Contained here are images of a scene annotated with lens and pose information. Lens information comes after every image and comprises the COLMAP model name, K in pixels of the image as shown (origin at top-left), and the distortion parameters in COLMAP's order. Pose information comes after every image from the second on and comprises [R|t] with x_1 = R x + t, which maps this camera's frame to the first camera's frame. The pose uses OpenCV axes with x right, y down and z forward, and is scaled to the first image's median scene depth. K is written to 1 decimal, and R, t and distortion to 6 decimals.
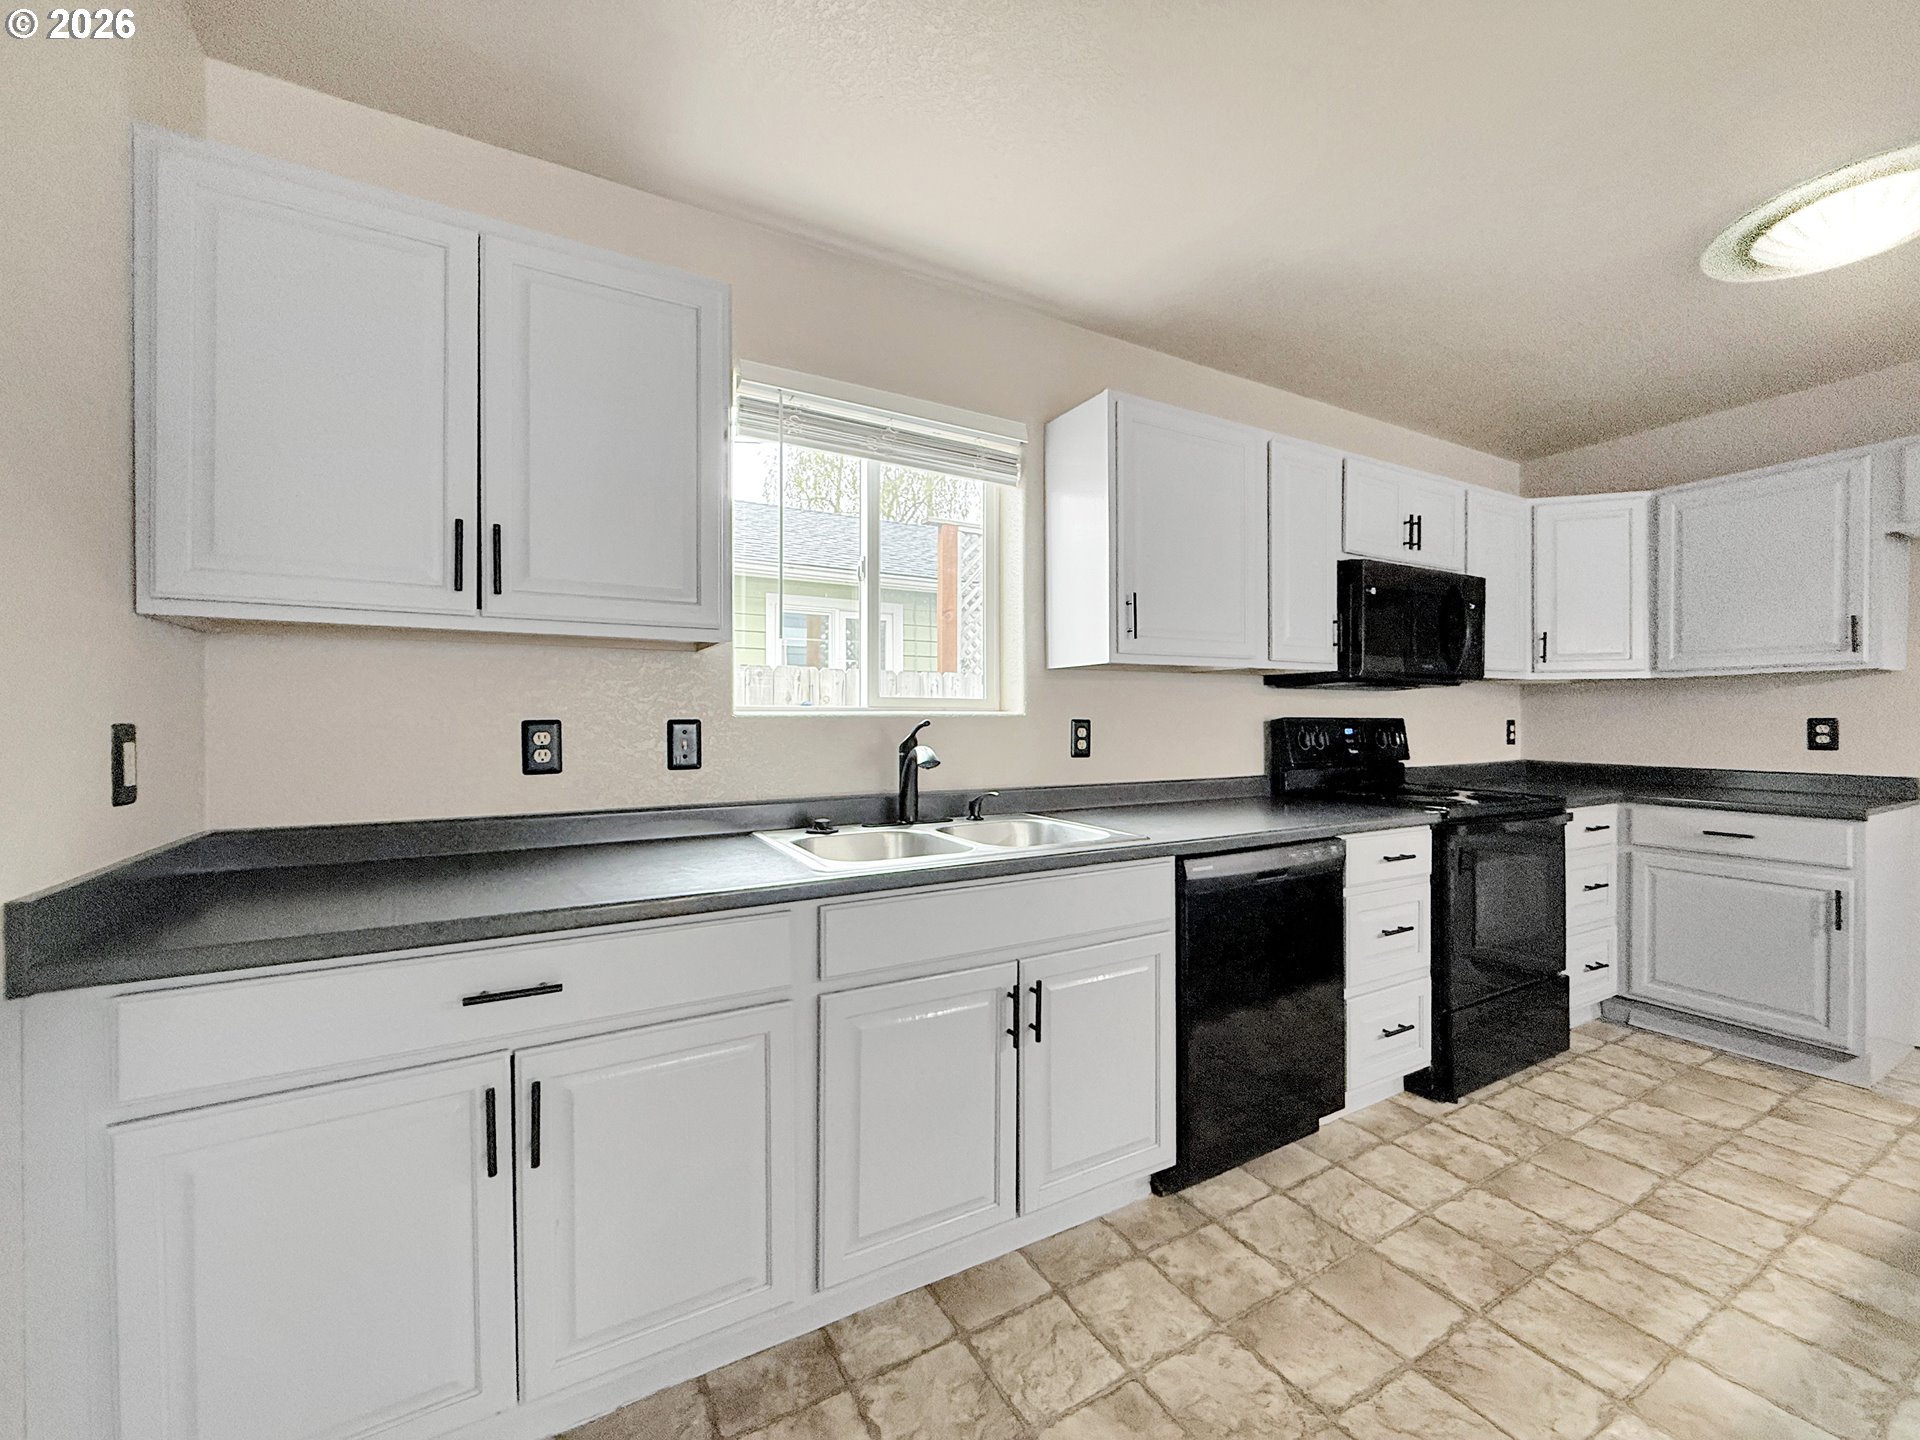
lens RADIAL K [[757.9, 0, 949.6], [0, 757.9, 718.5], [0, 0, 1]] dist [-0.000448, -0.000924]
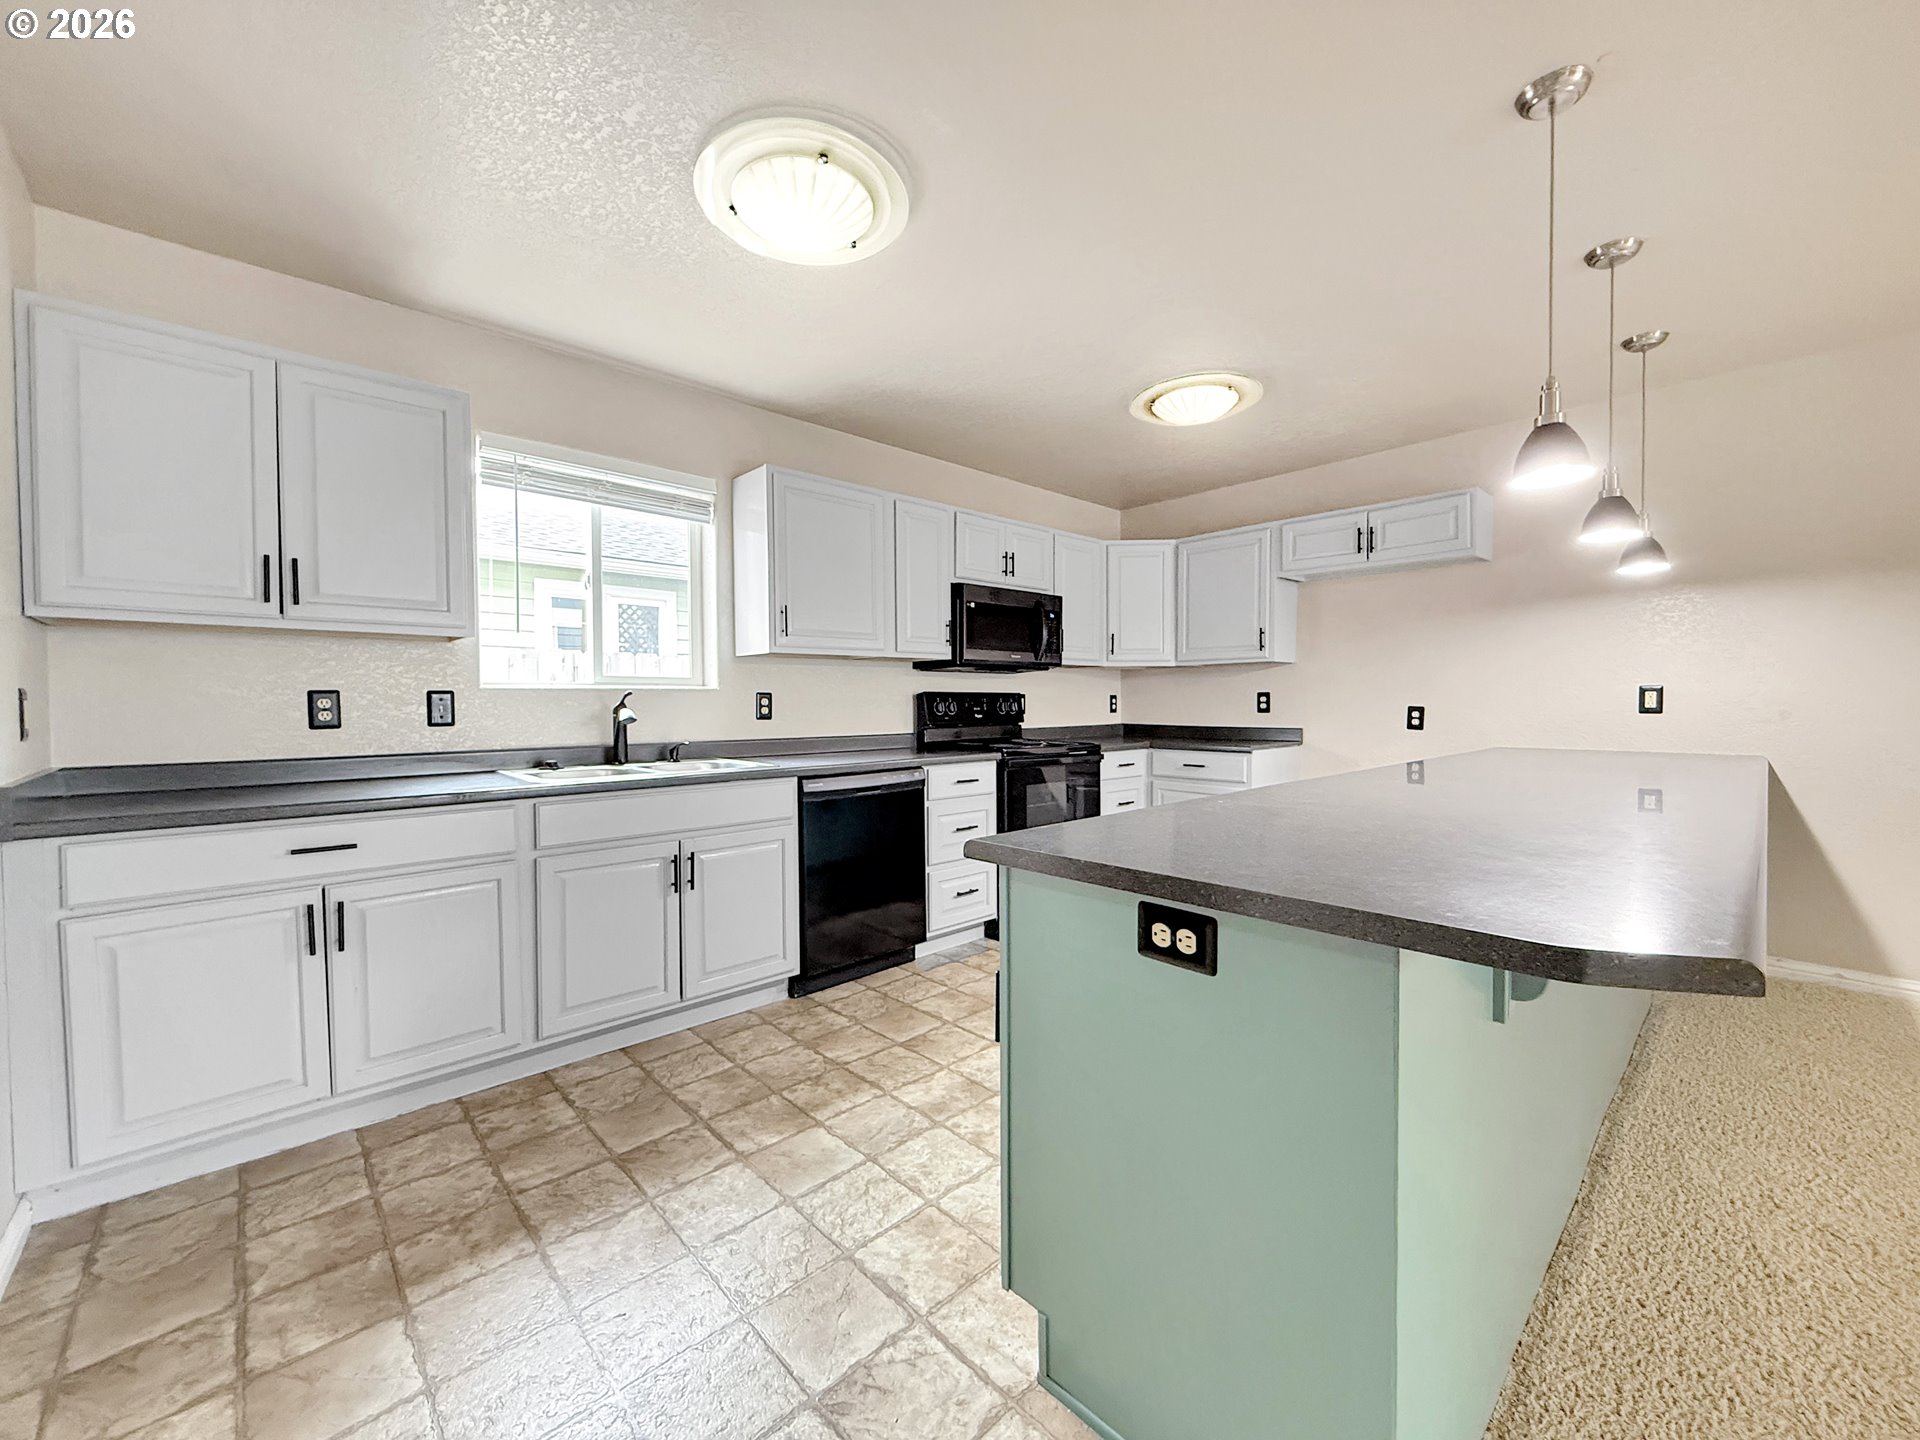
lens RADIAL K [[763.0, 0, 953.3], [0, 763.0, 719.1], [0, 0, 1]] dist [-0.002381, 0.000810]
pose [[0.970288, -0.009223, 0.241777, 0.193922], [0.003719, 0.999724, 0.023212, 0.021396], [-0.241924, -0.021623, 0.970054, -0.505654]]
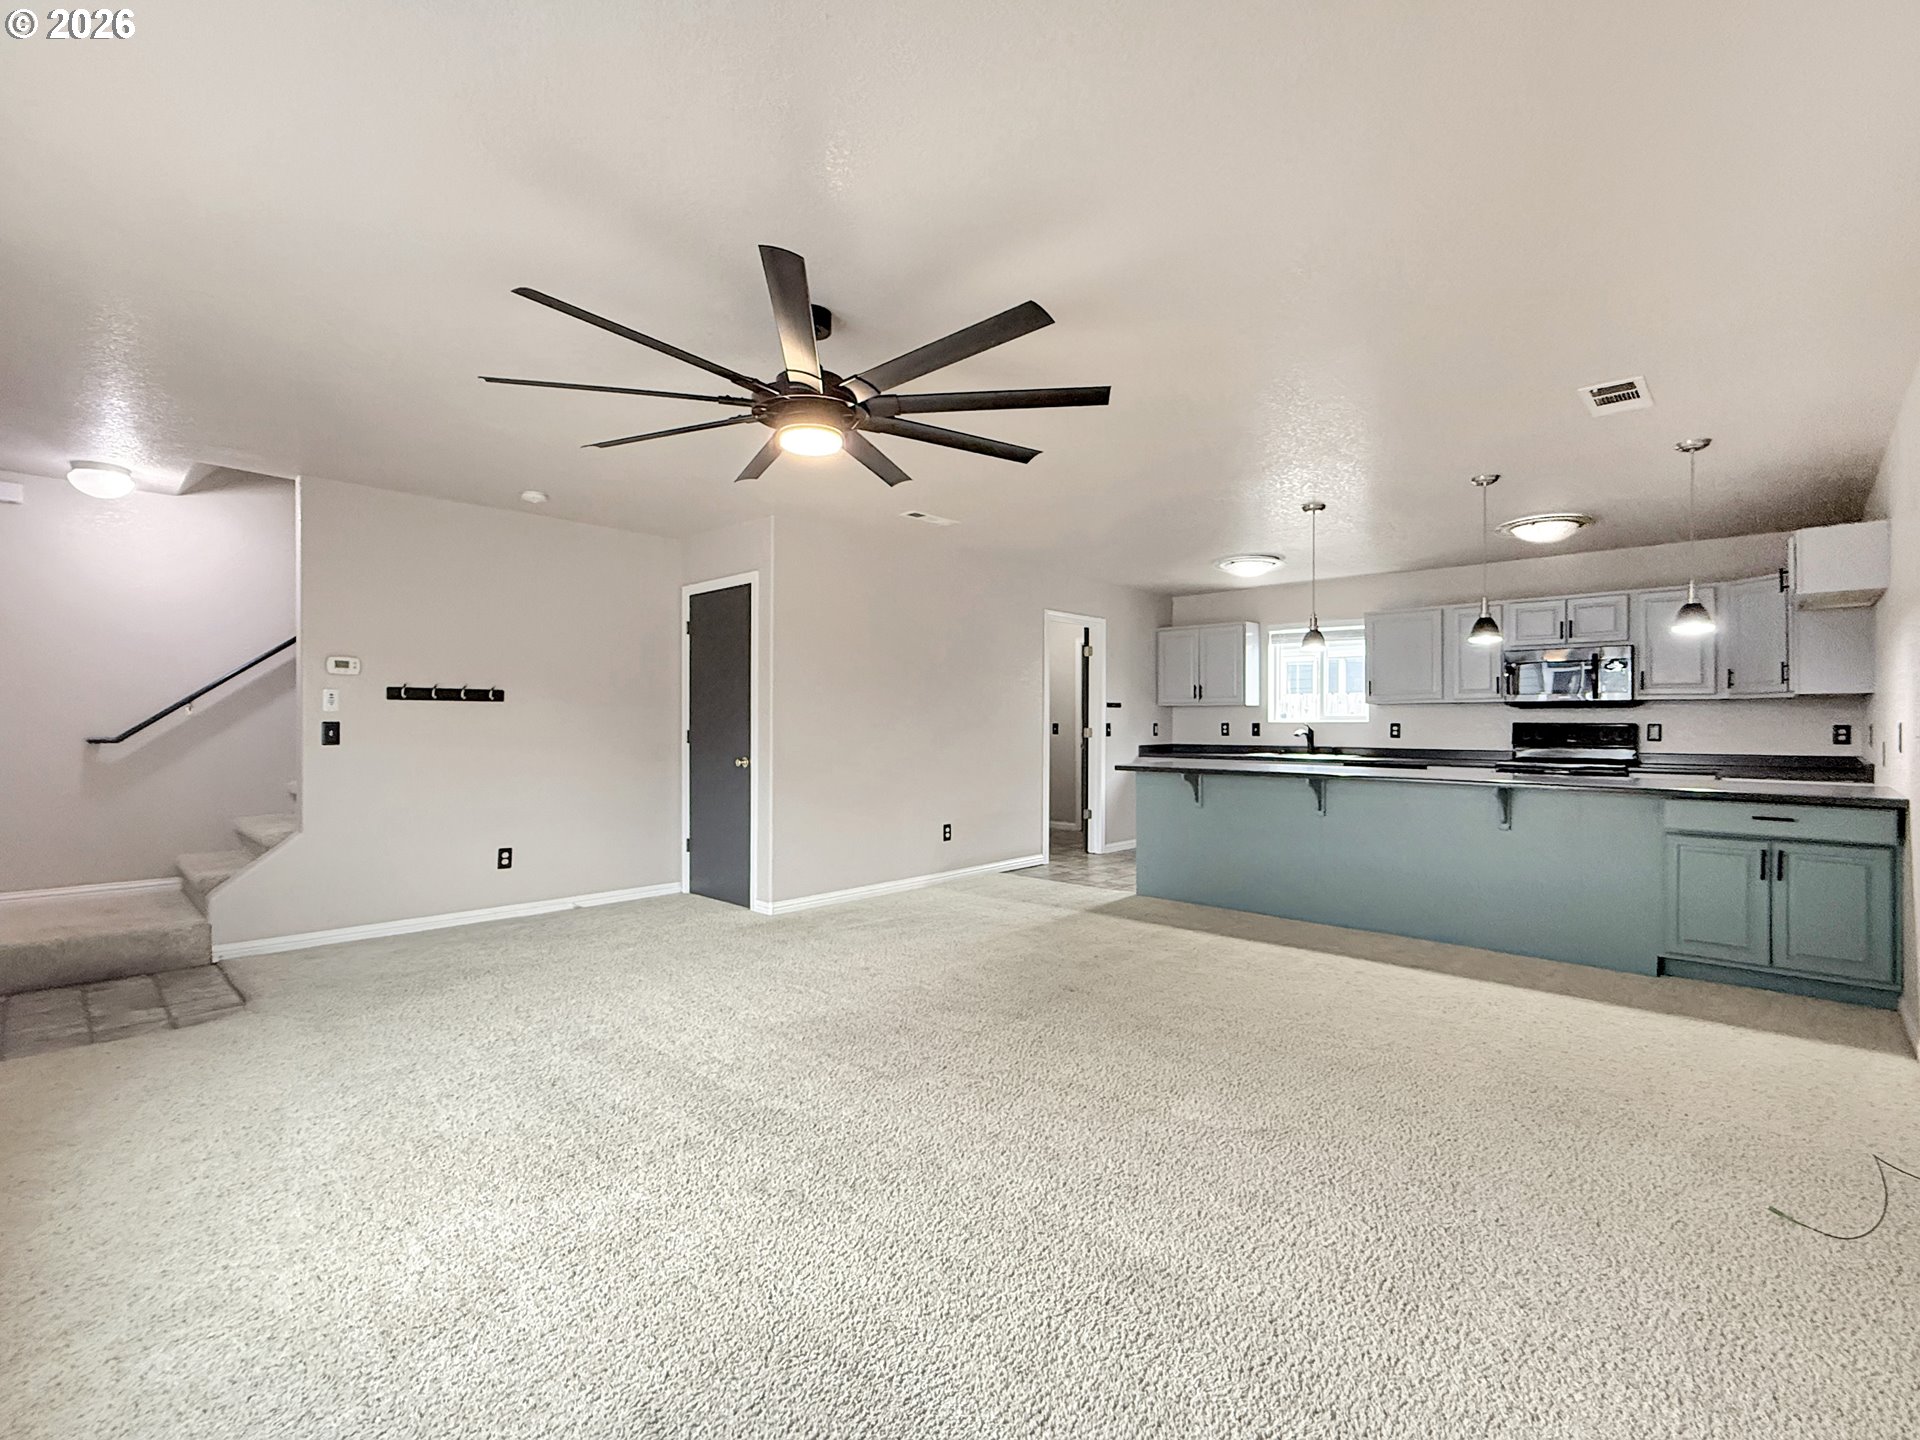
lens RADIAL K [[880.4, 0, 953.6], [0, 880.4, 717.7], [0, 0, 1]] dist [-0.001335, -0.000235]
pose [[0.305184, -0.002840, -0.952289, 2.935018], [0.002209, 0.999995, -0.002274, -0.016062], [0.952291, -0.001409, 0.305188, -1.555878]]
